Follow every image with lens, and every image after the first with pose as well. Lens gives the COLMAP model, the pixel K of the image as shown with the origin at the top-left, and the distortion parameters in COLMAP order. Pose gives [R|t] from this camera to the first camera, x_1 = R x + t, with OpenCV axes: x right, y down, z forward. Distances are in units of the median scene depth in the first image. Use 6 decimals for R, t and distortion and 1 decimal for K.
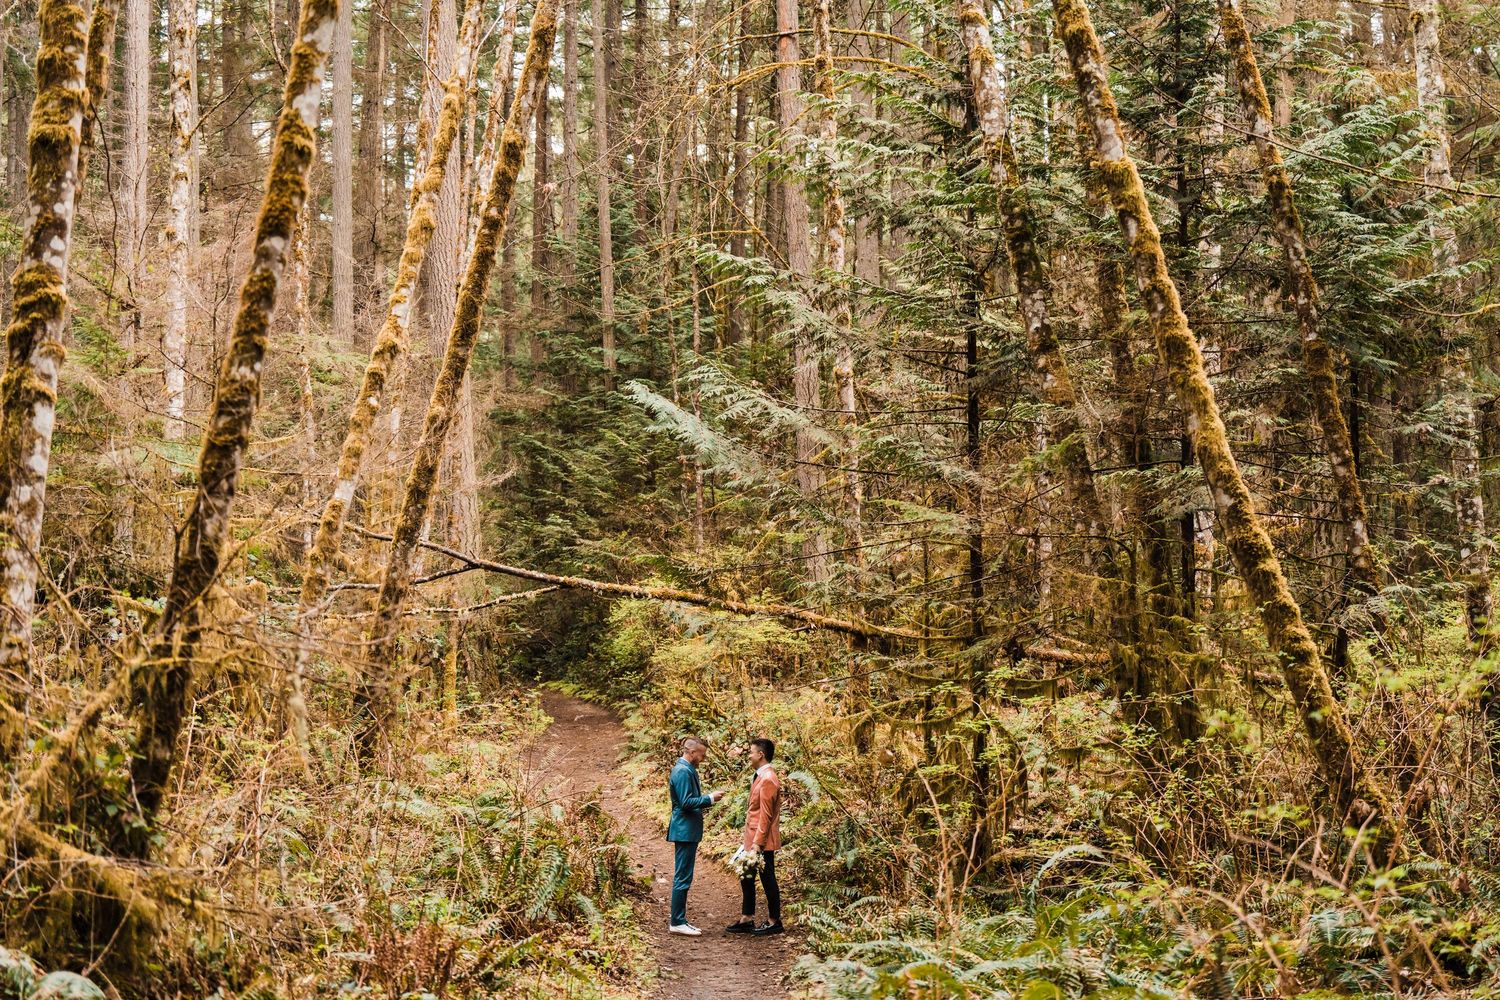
lens RADIAL K [[3016.1, 0, 784.6], [0, 3016.1, 492.1], [0, 0, 1]] dist [-0.023797, 0.256303]
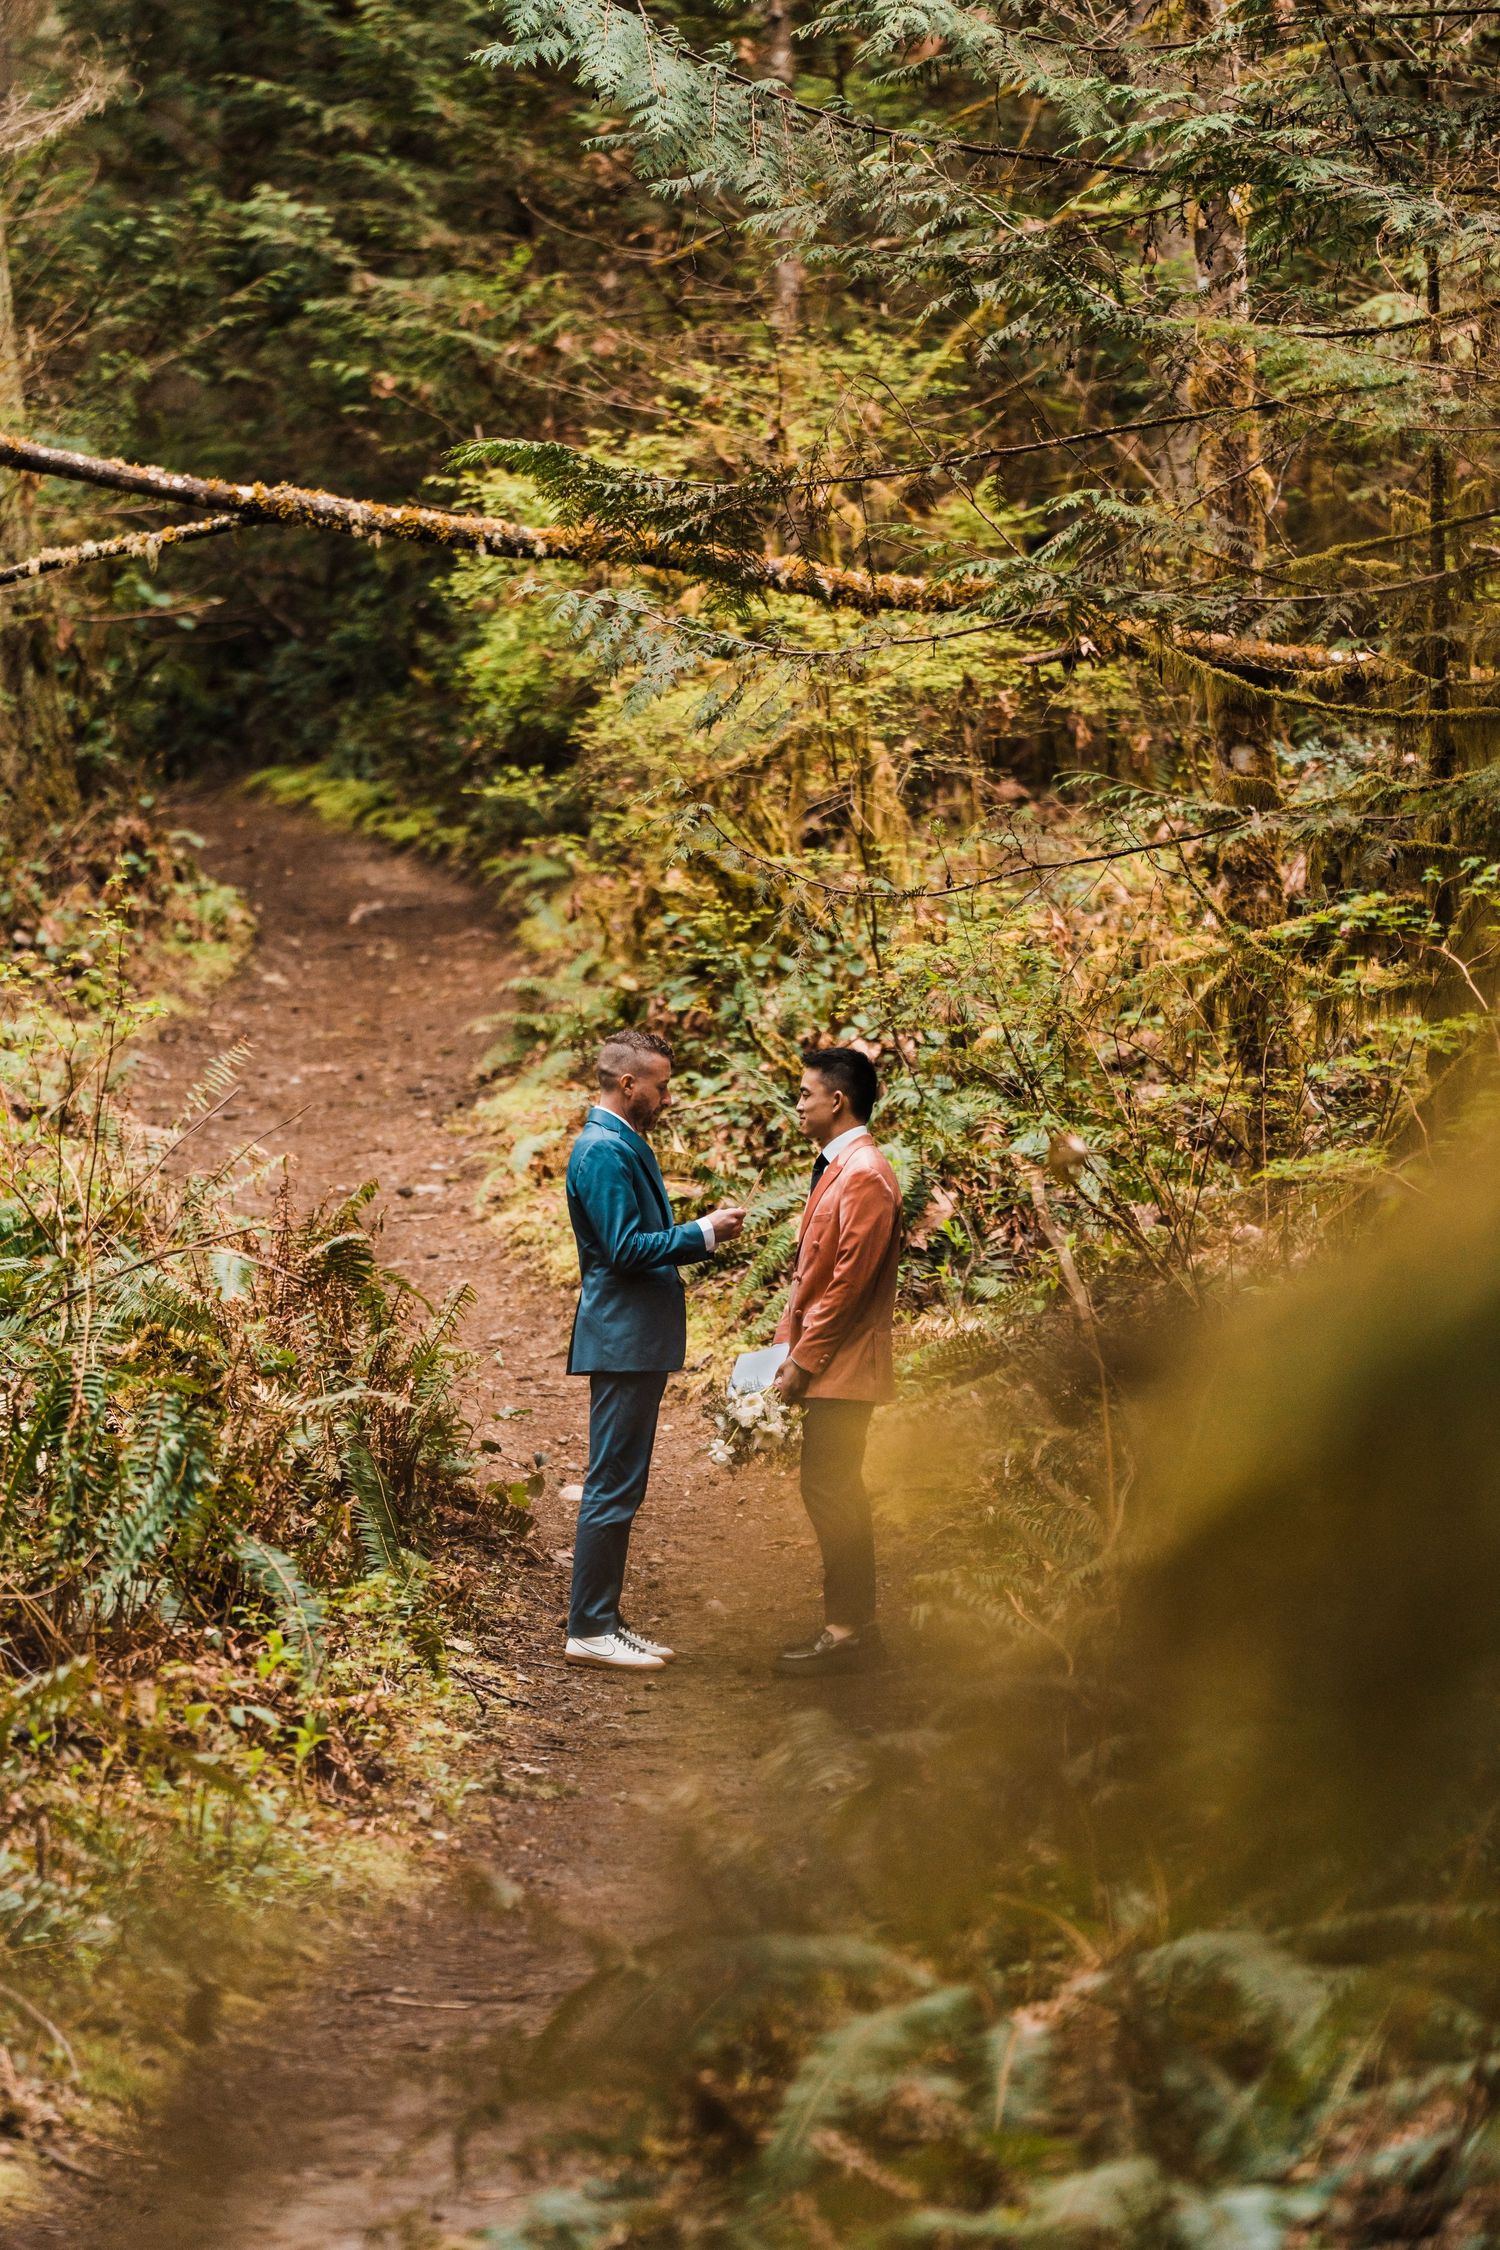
lens RADIAL K [[12834.0, 0, 750.0], [0, 12834.0, 1125.0], [0, 0, 1]] dist [0.337212, -2.143365]
pose [[0.998657, -0.000918, -0.051797, 0.043954], [0.006163, 0.994847, 0.101202, -0.039204], [0.051437, -0.101385, 0.993517, -0.283361]]
